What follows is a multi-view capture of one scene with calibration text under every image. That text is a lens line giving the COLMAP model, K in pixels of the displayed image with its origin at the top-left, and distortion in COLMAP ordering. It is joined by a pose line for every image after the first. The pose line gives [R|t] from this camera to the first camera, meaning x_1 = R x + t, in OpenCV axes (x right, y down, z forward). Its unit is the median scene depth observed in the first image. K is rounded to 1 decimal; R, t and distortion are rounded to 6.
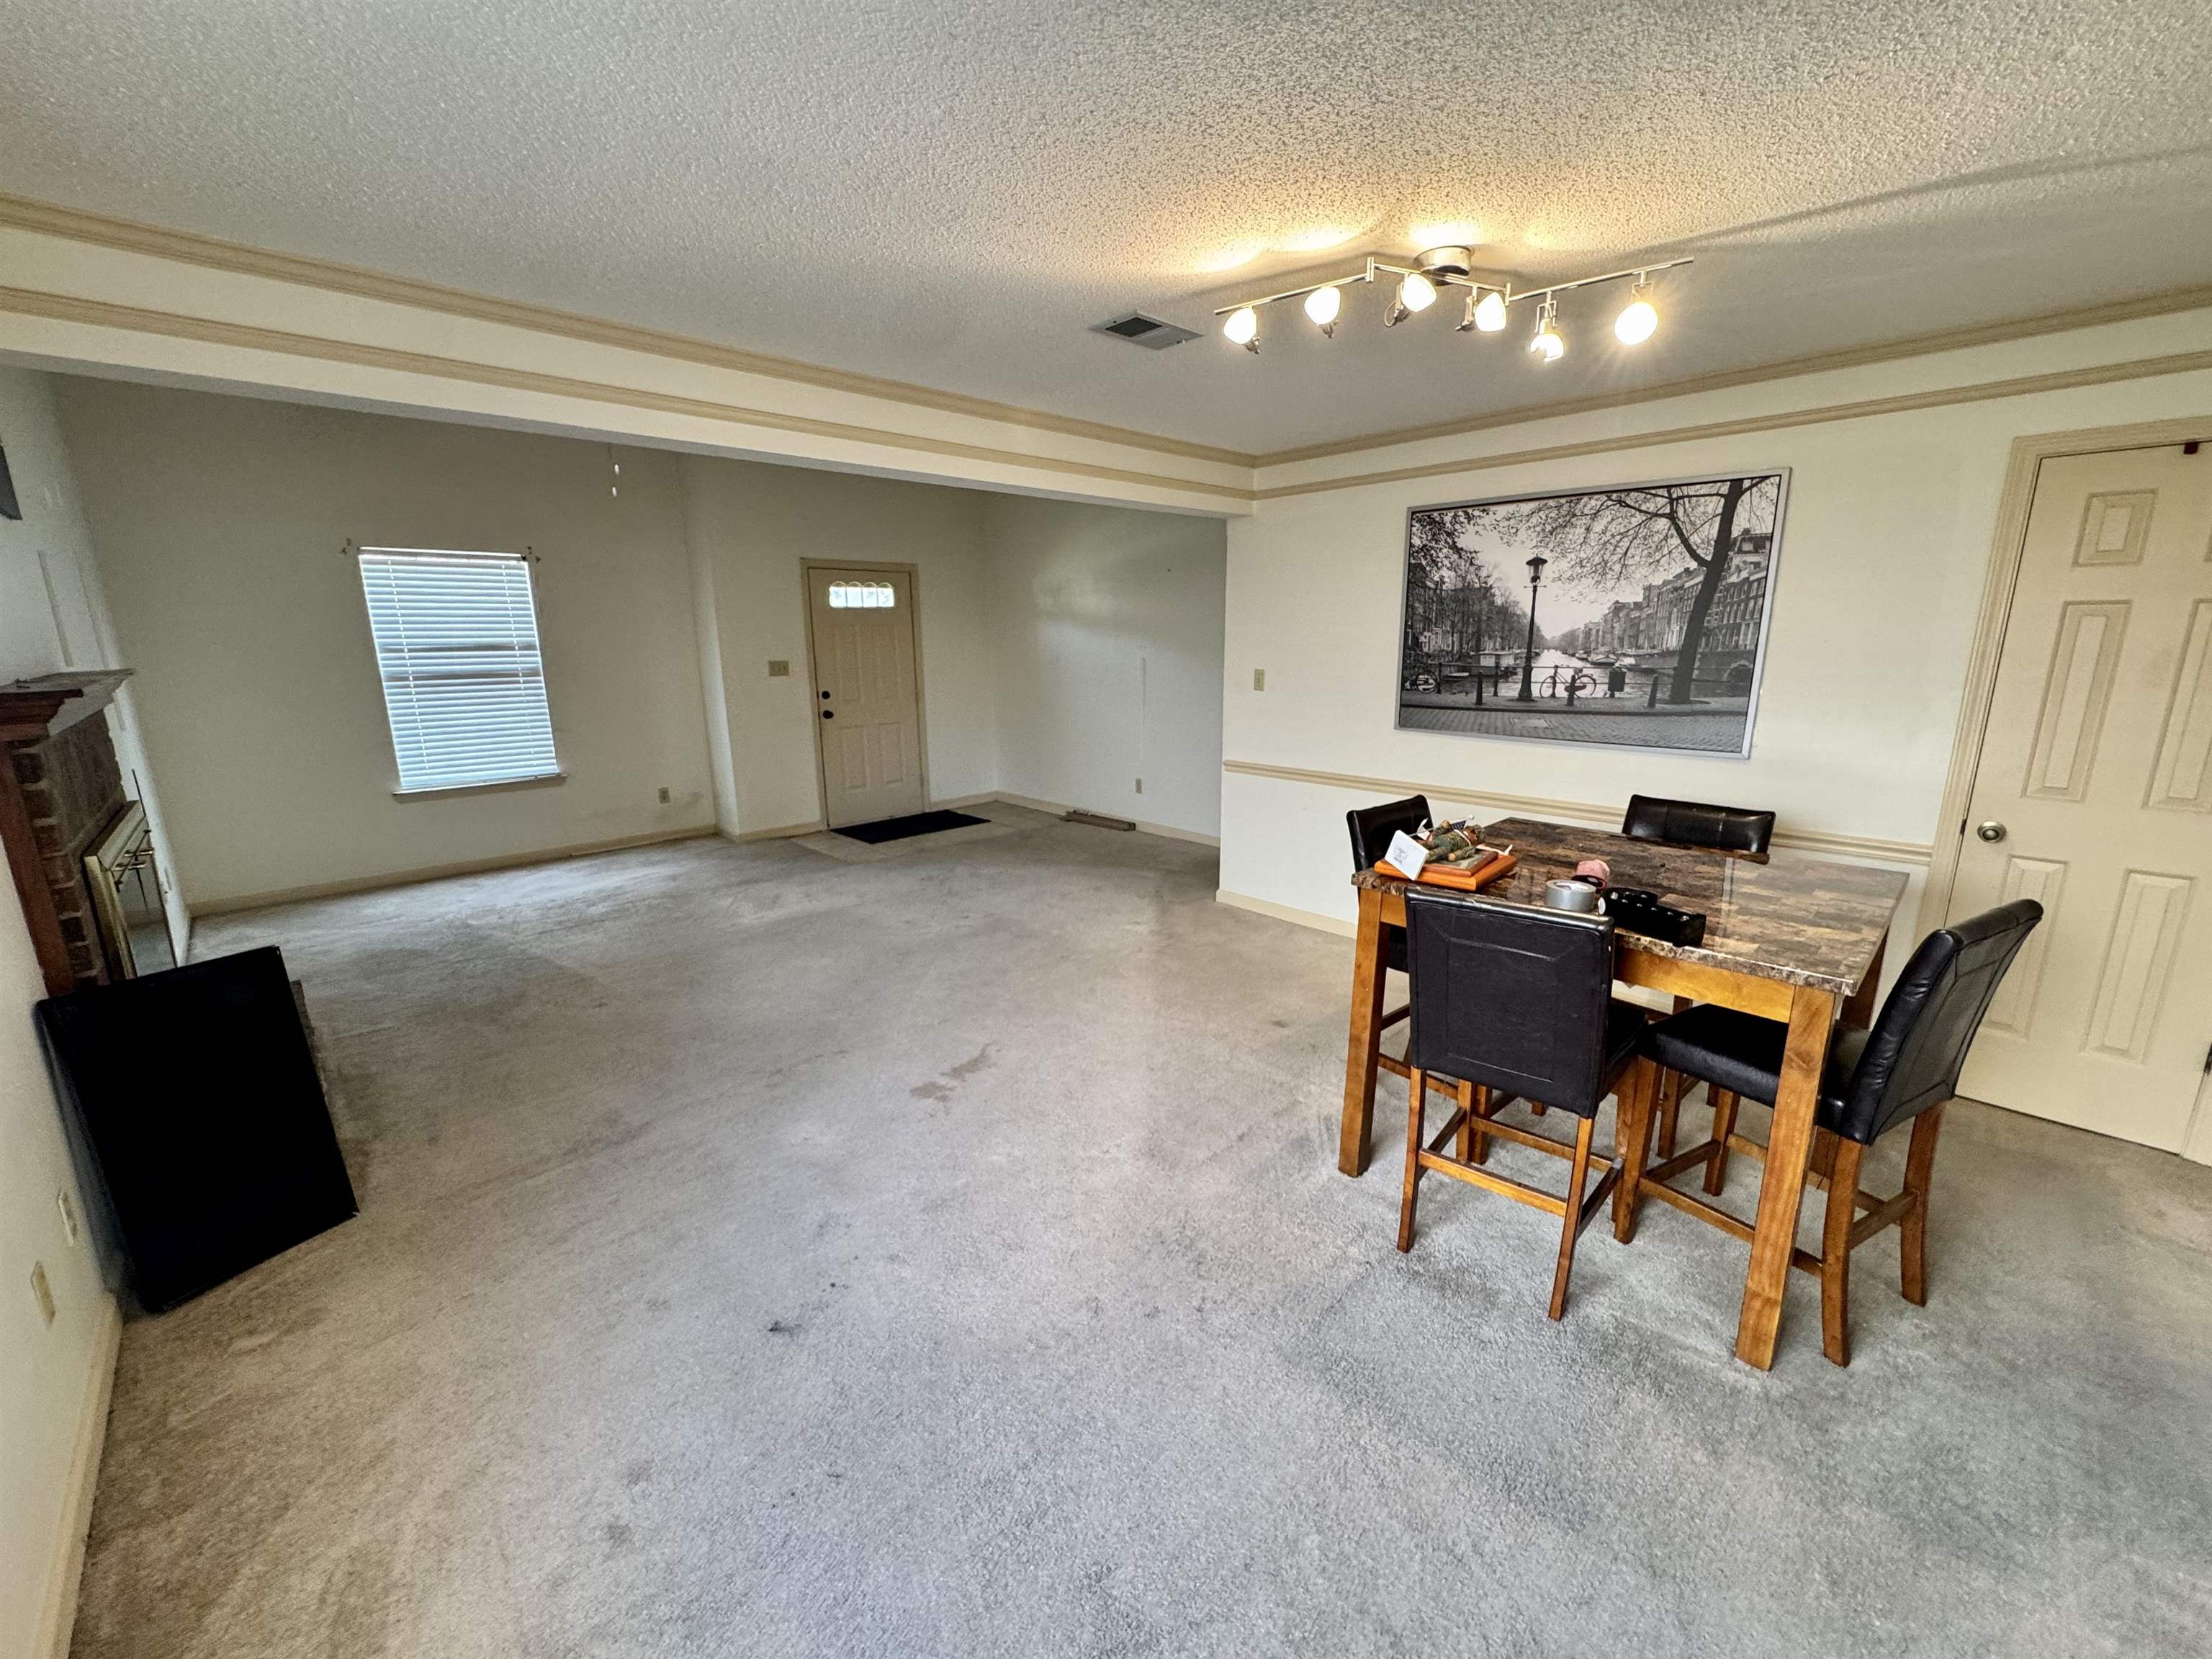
lens RADIAL K [[880.2, 0, 1111.8], [0, 880.2, 829.1], [0, 0, 1]] dist [-0.008860, 0.000017]
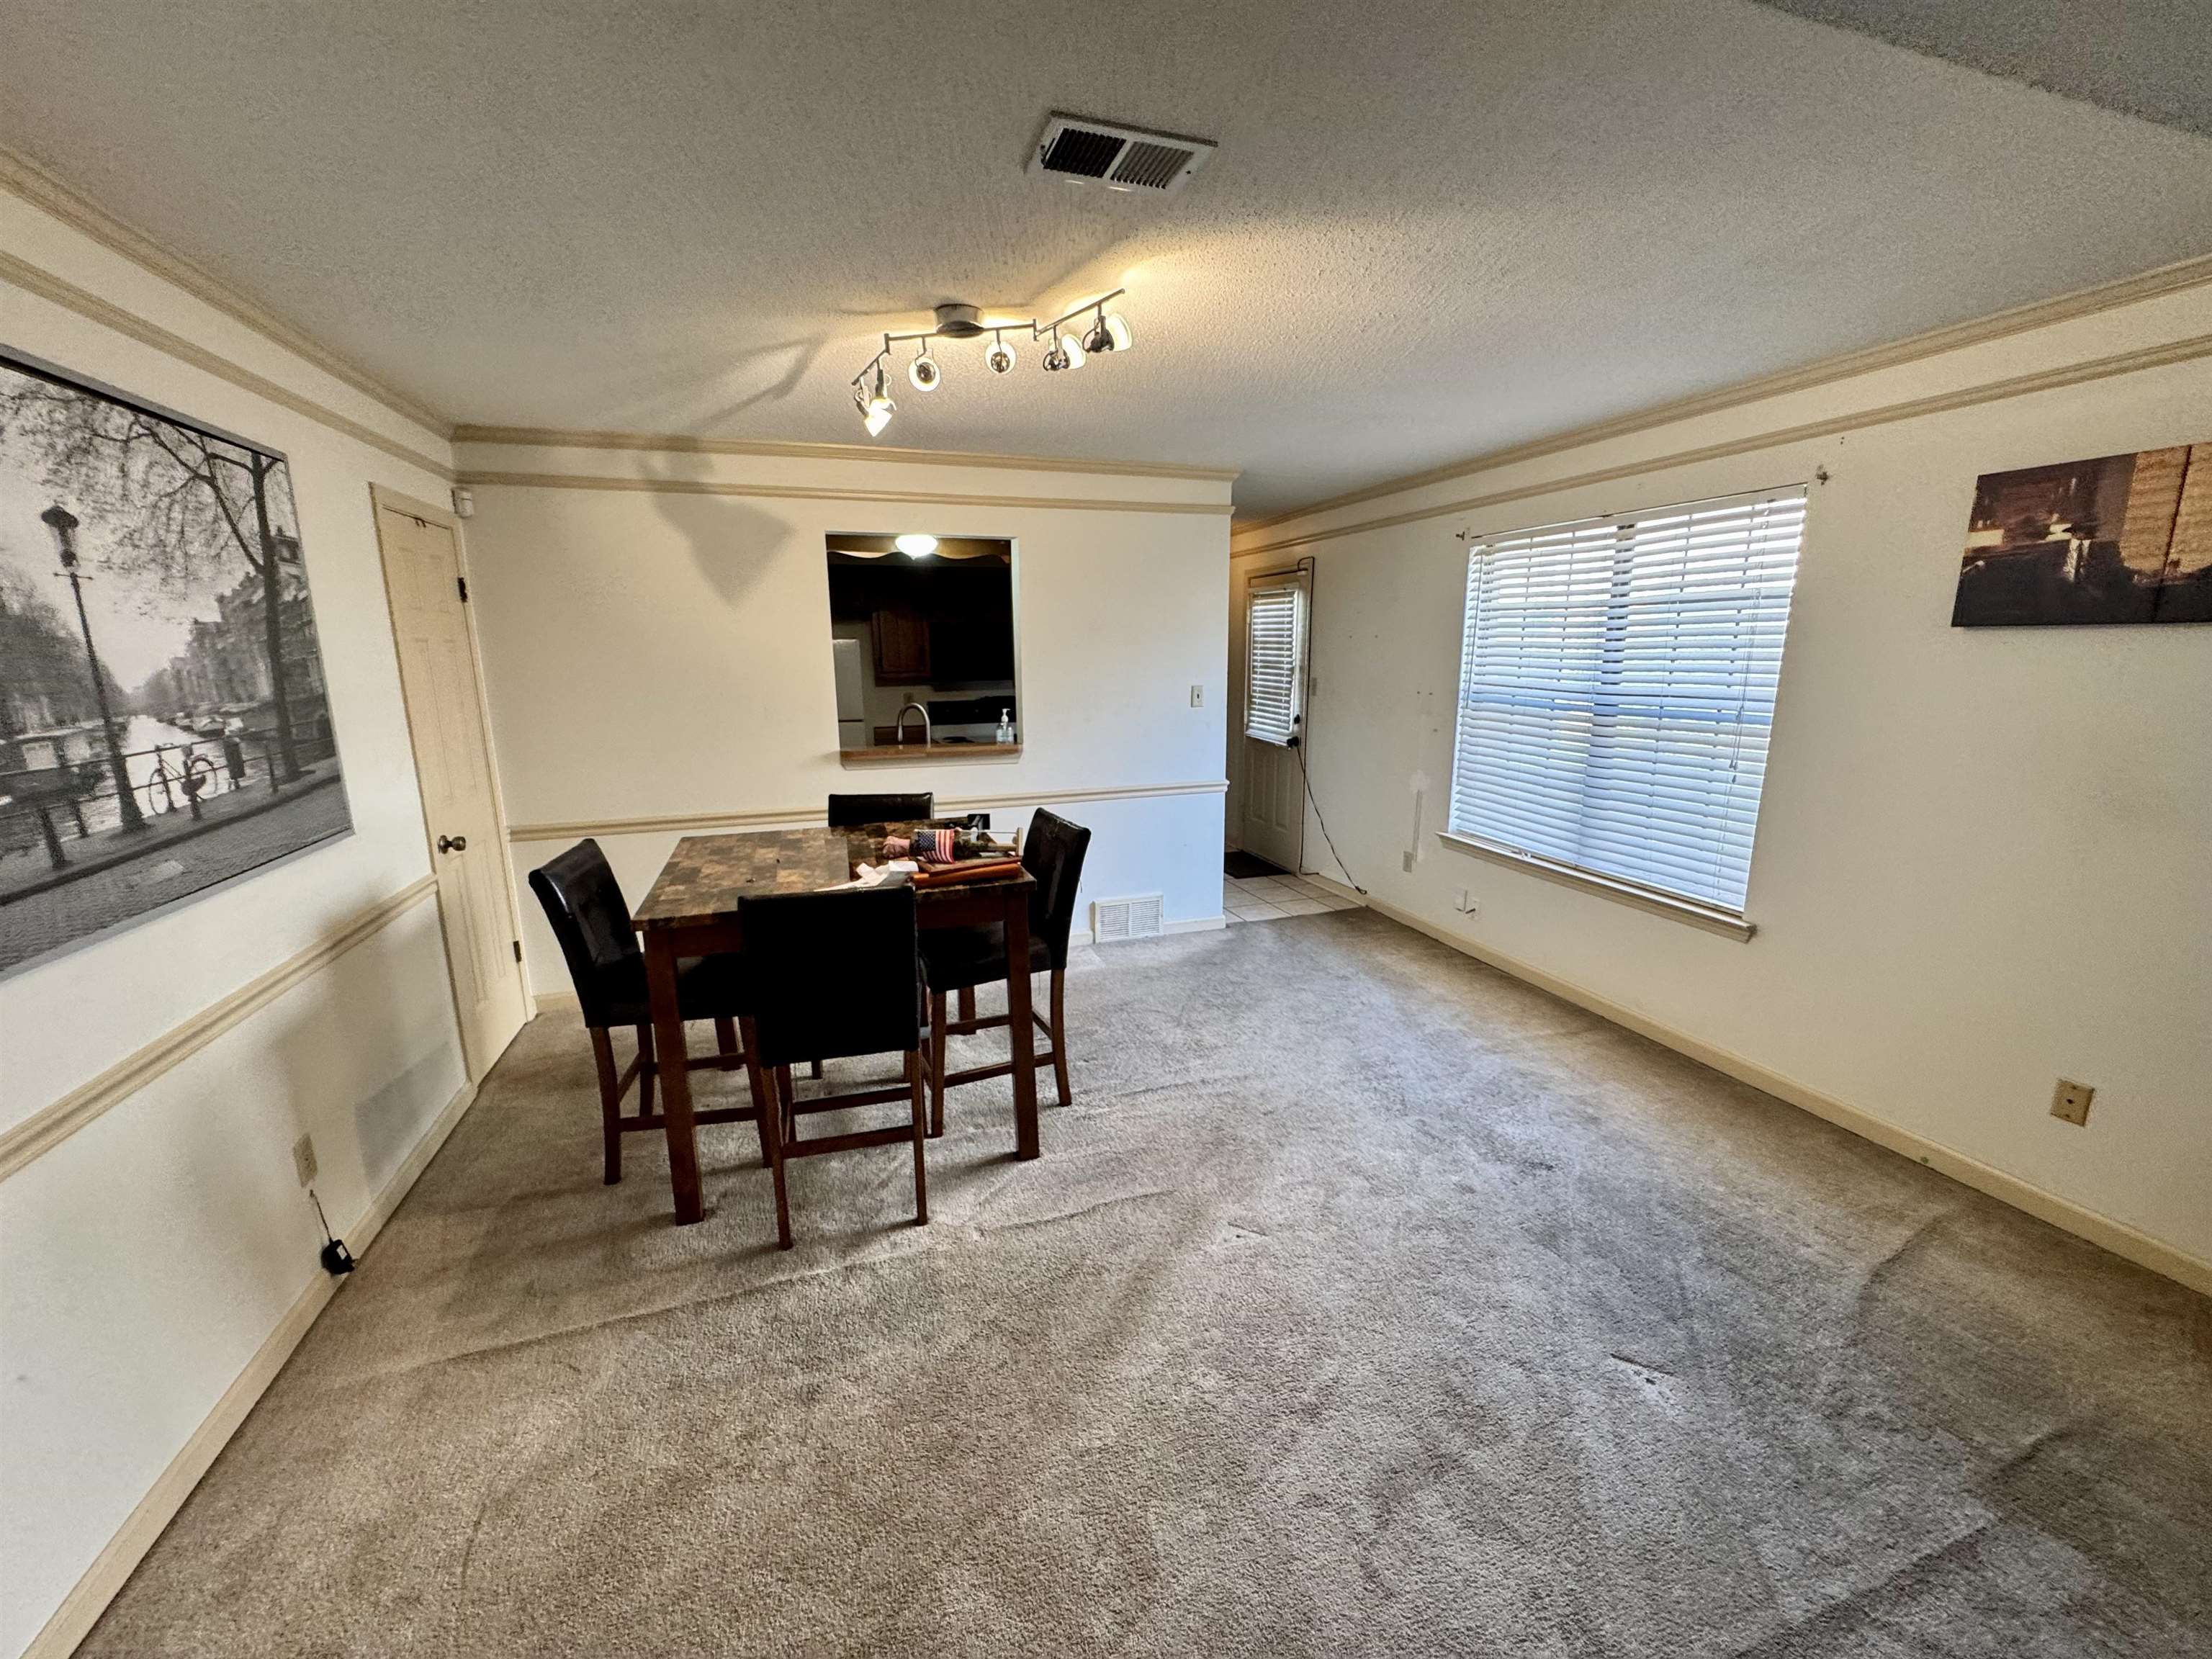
lens RADIAL K [[880.2, 0, 1100.8], [0, 880.2, 830.0], [0, 0, 1]] dist [-0.008860, 0.000017]
pose [[-0.899793, -0.071483, 0.430422, -0.171253], [0.114889, 0.912858, 0.391778, -0.274937], [-0.420920, 0.401970, -0.813171, 1.200460]]
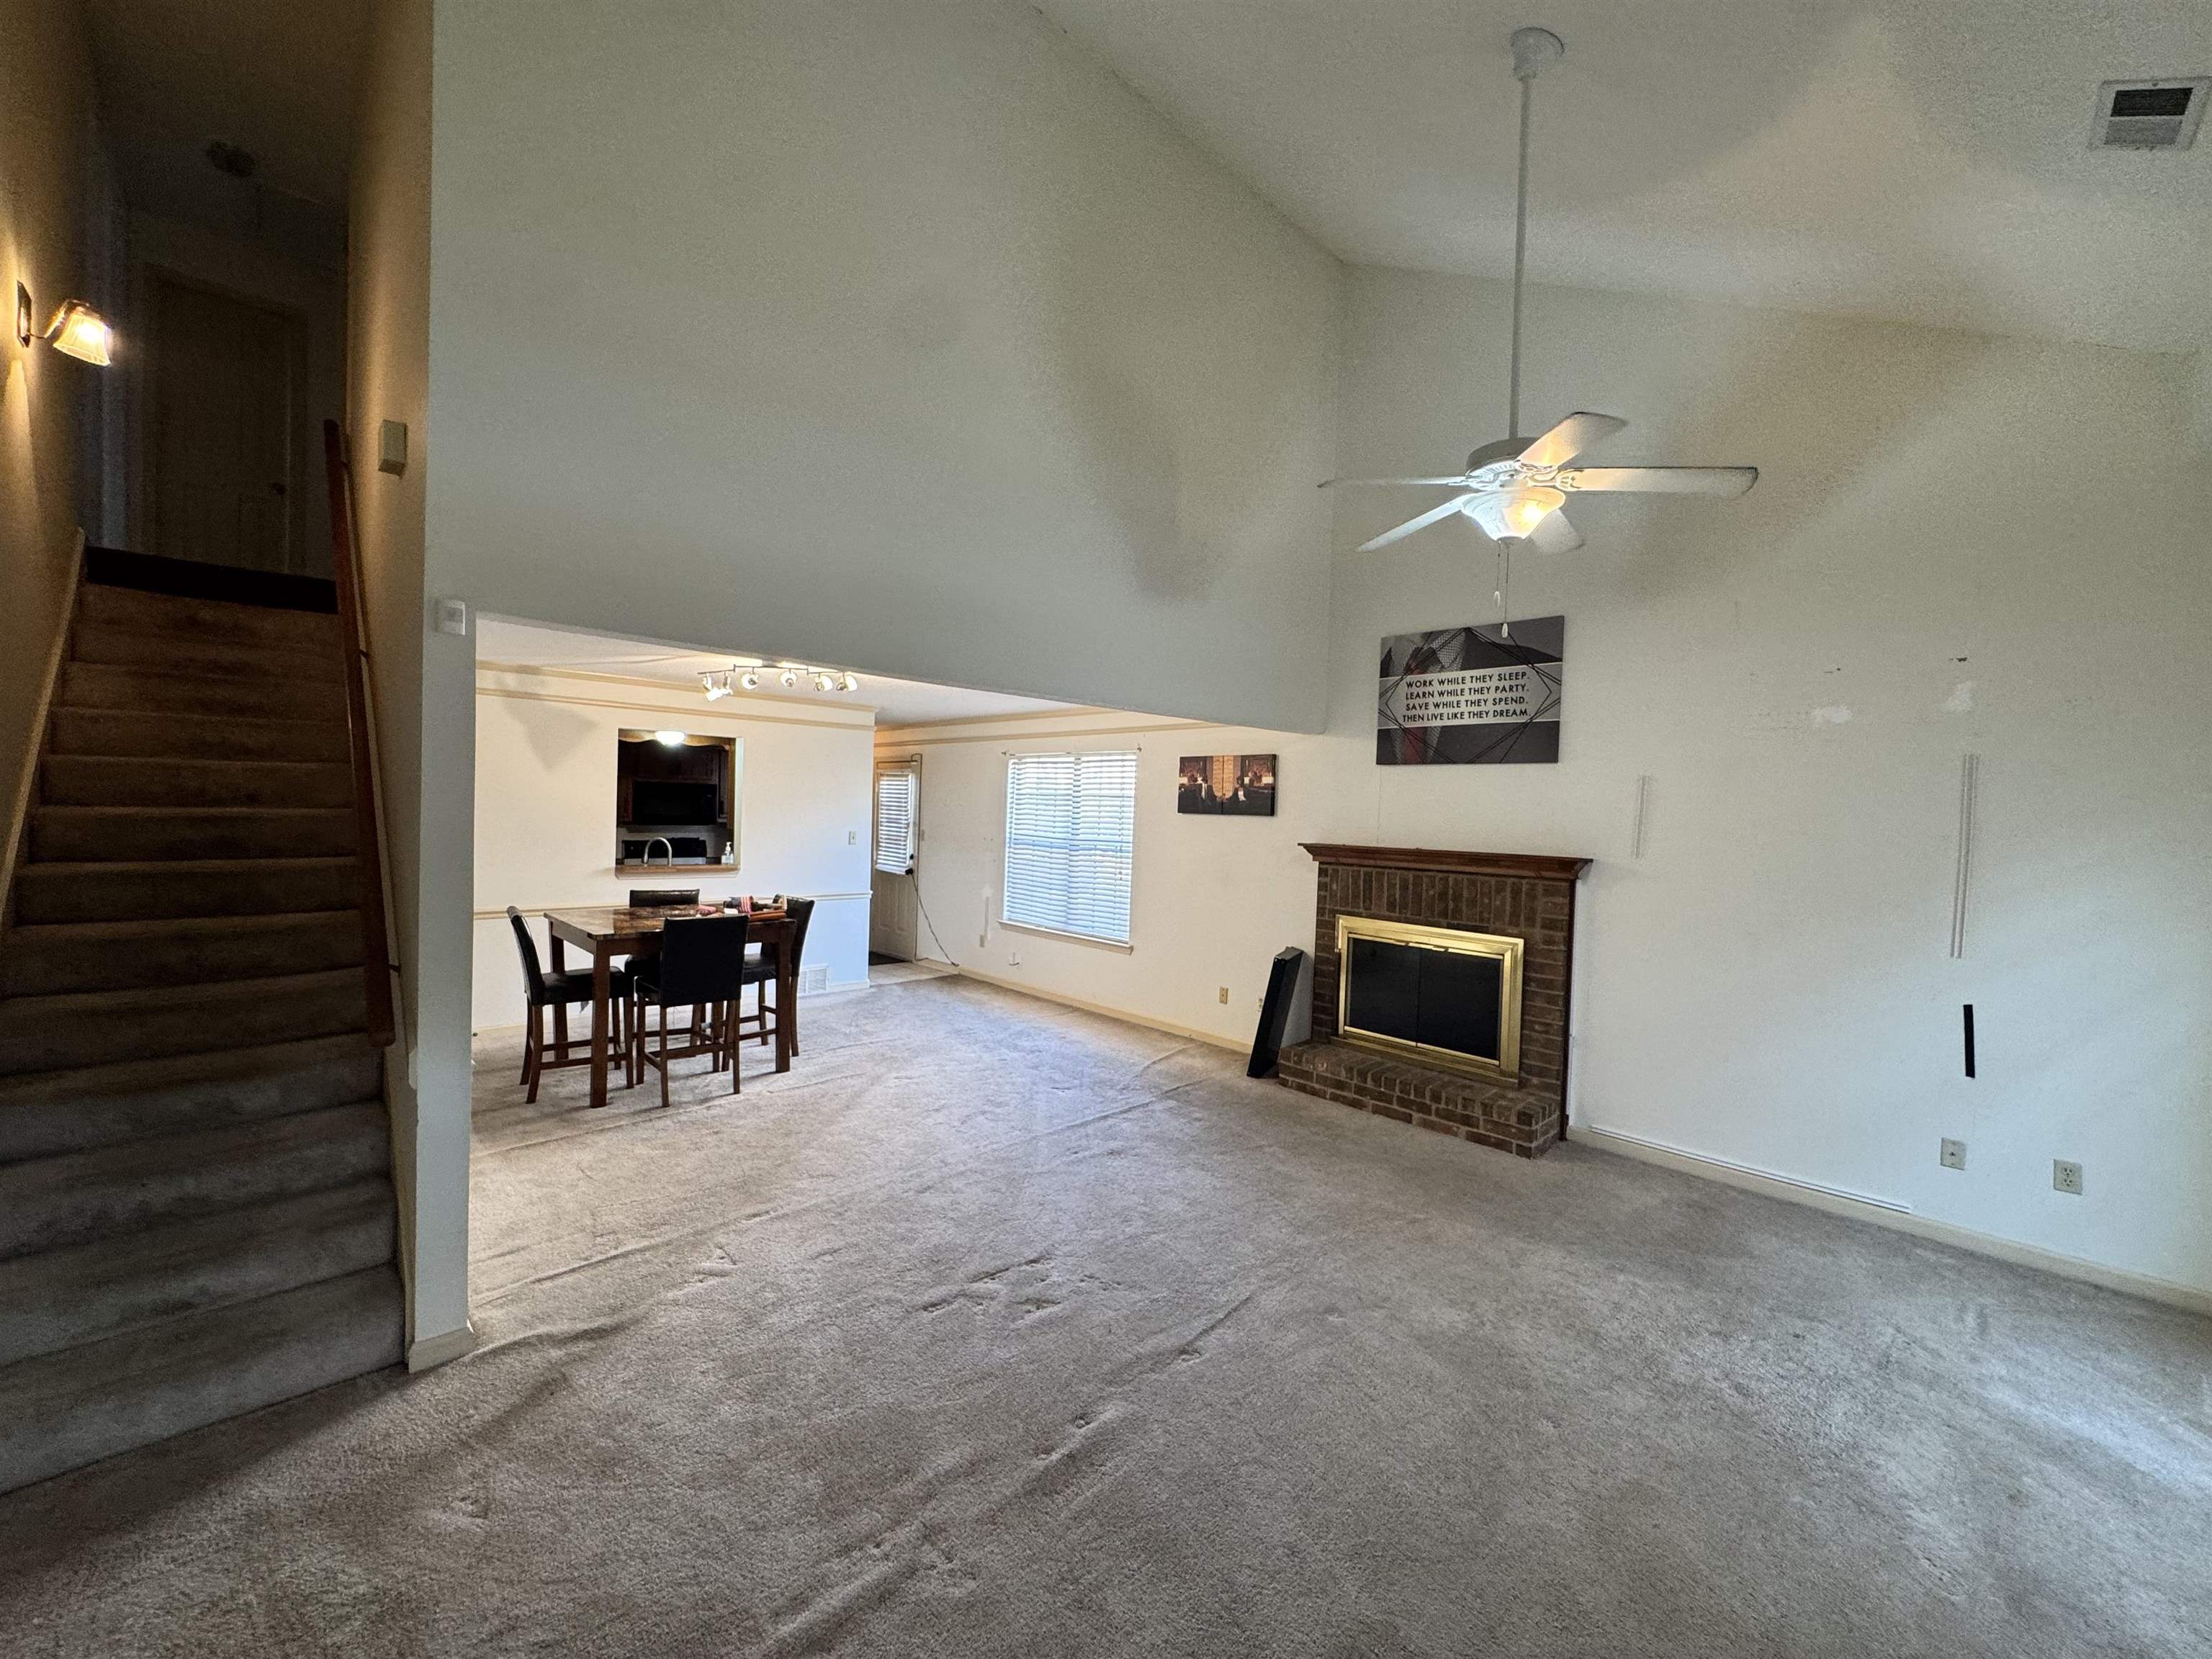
lens RADIAL K [[880.2, 0, 1107.4], [0, 880.2, 831.9], [0, 0, 1]] dist [-0.008860, 0.000017]
pose [[-0.999753, -0.022113, -0.002038, -0.274282], [-0.021932, 0.968812, 0.246826, -0.406286], [-0.003484, 0.246810, -0.969058, 1.746215]]
